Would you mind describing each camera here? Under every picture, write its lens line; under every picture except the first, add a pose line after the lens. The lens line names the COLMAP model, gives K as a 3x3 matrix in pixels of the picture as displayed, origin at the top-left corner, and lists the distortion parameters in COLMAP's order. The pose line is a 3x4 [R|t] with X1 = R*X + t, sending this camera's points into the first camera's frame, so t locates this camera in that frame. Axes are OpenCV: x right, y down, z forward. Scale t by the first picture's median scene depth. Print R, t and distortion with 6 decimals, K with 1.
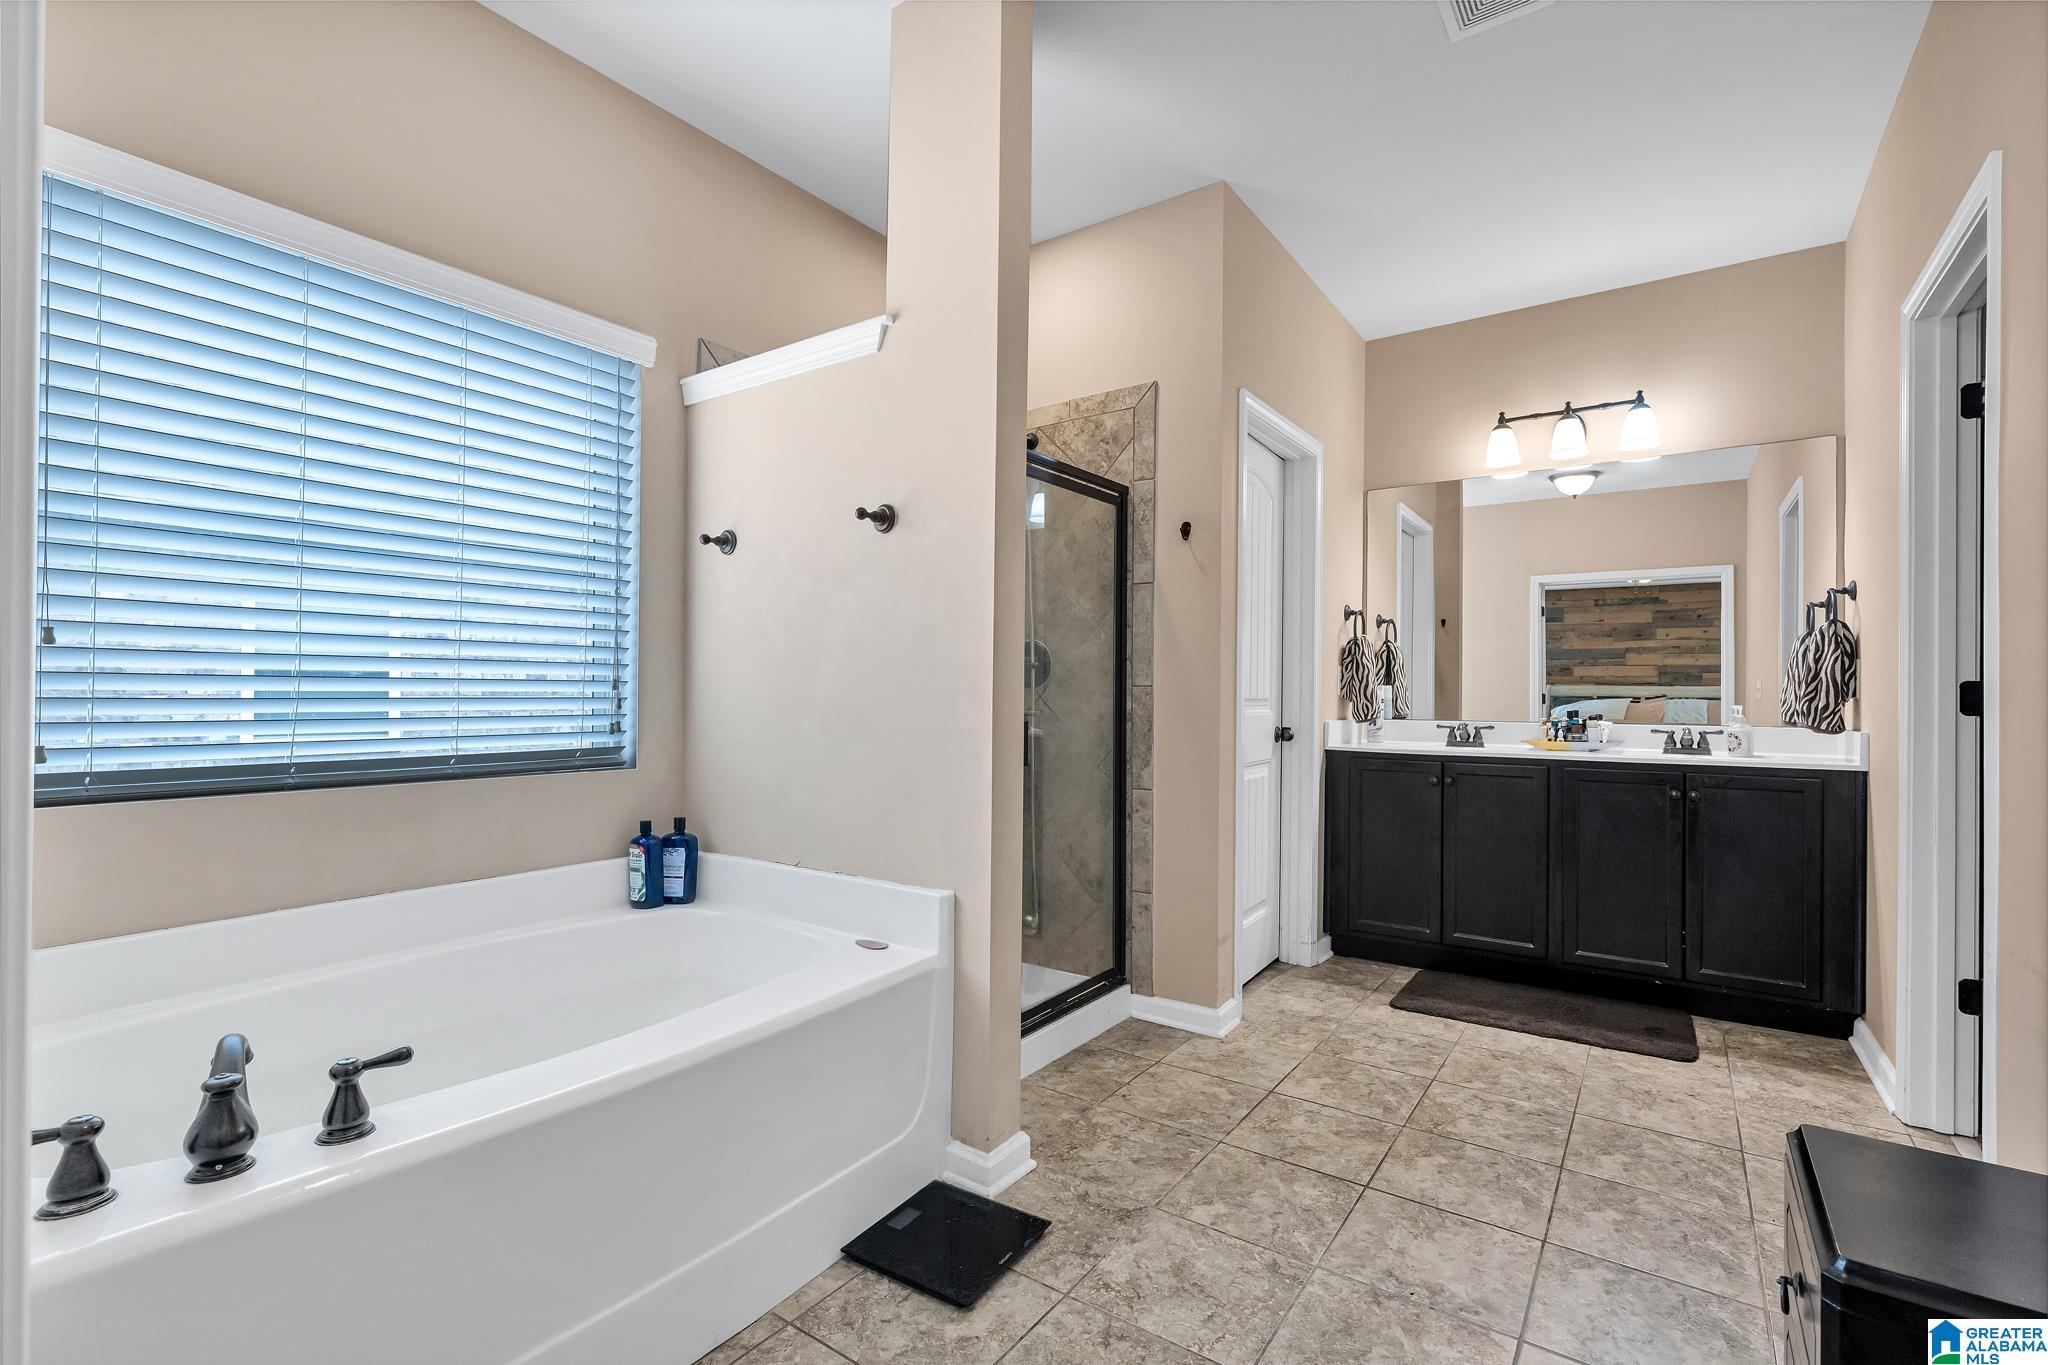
lens RADIAL K [[903.0, 0, 1024.5], [0, 903.0, 687.5], [0, 0, 1]] dist [0.001712, 0.000283]
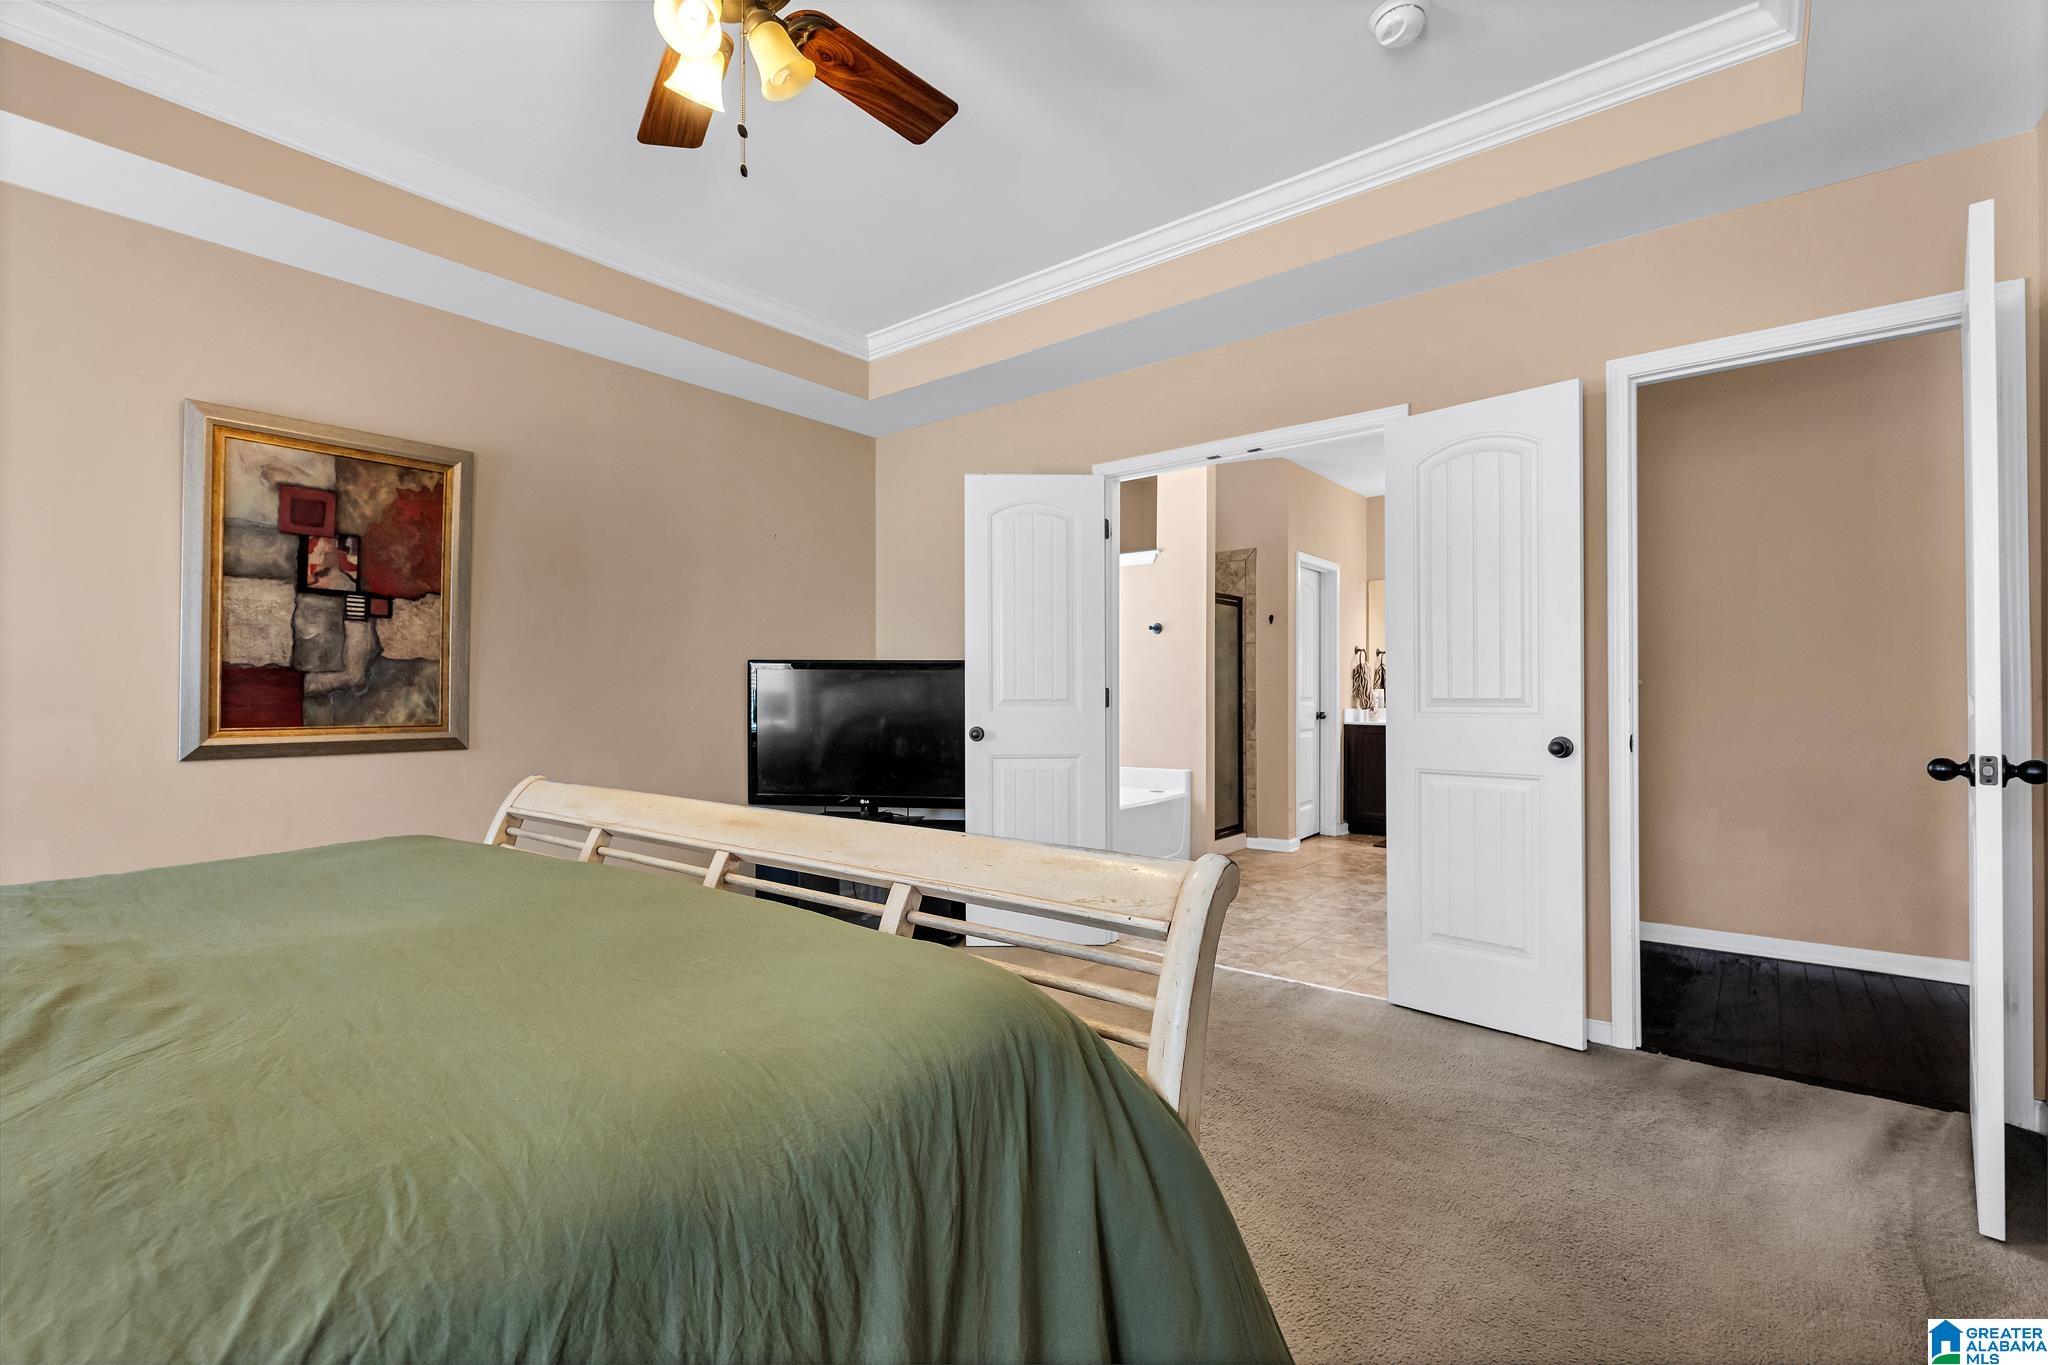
lens RADIAL K [[903.0, 0, 1024.5], [0, 903.0, 687.5], [0, 0, 1]] dist [0.001712, 0.000283]
pose [[0.998197, -0.009059, -0.059329, -0.232312], [0.009071, 0.999959, -0.000073, -0.013546], [0.059328, -0.000465, 0.998238, -0.974116]]
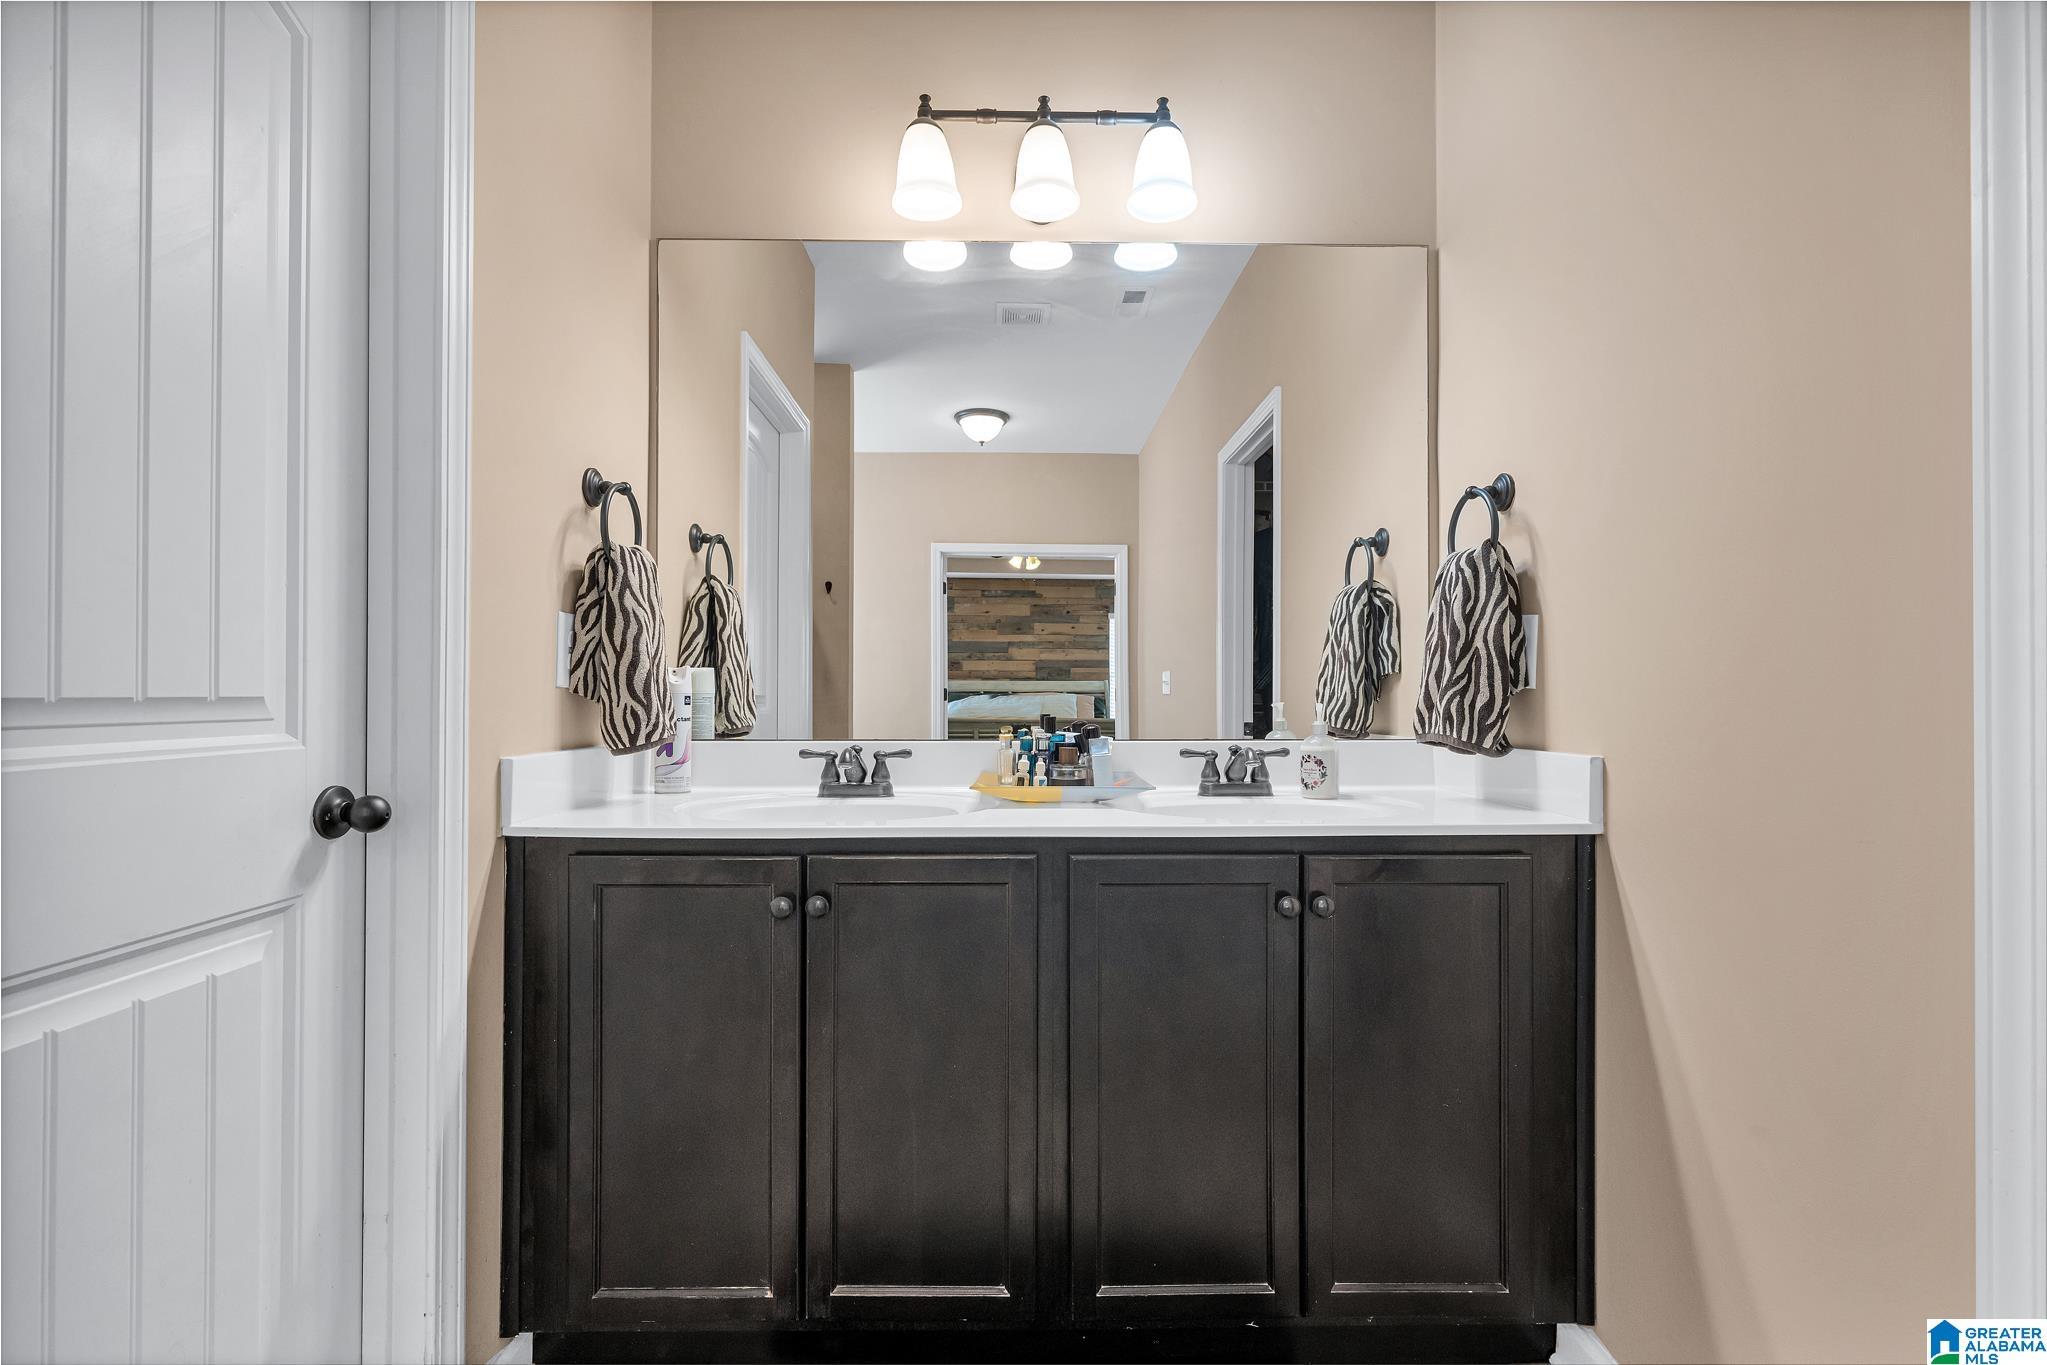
lens RADIAL K [[902.6, 0, 1024.0], [0, 902.6, 687.5], [0, 0, 1]] dist [0.001712, 0.000283]
pose [[0.804483, -0.002383, 0.593971, 0.300236], [0.000940, 0.999996, 0.002739, 0.008197], [-0.593975, -0.001645, 0.804482, 0.613458]]
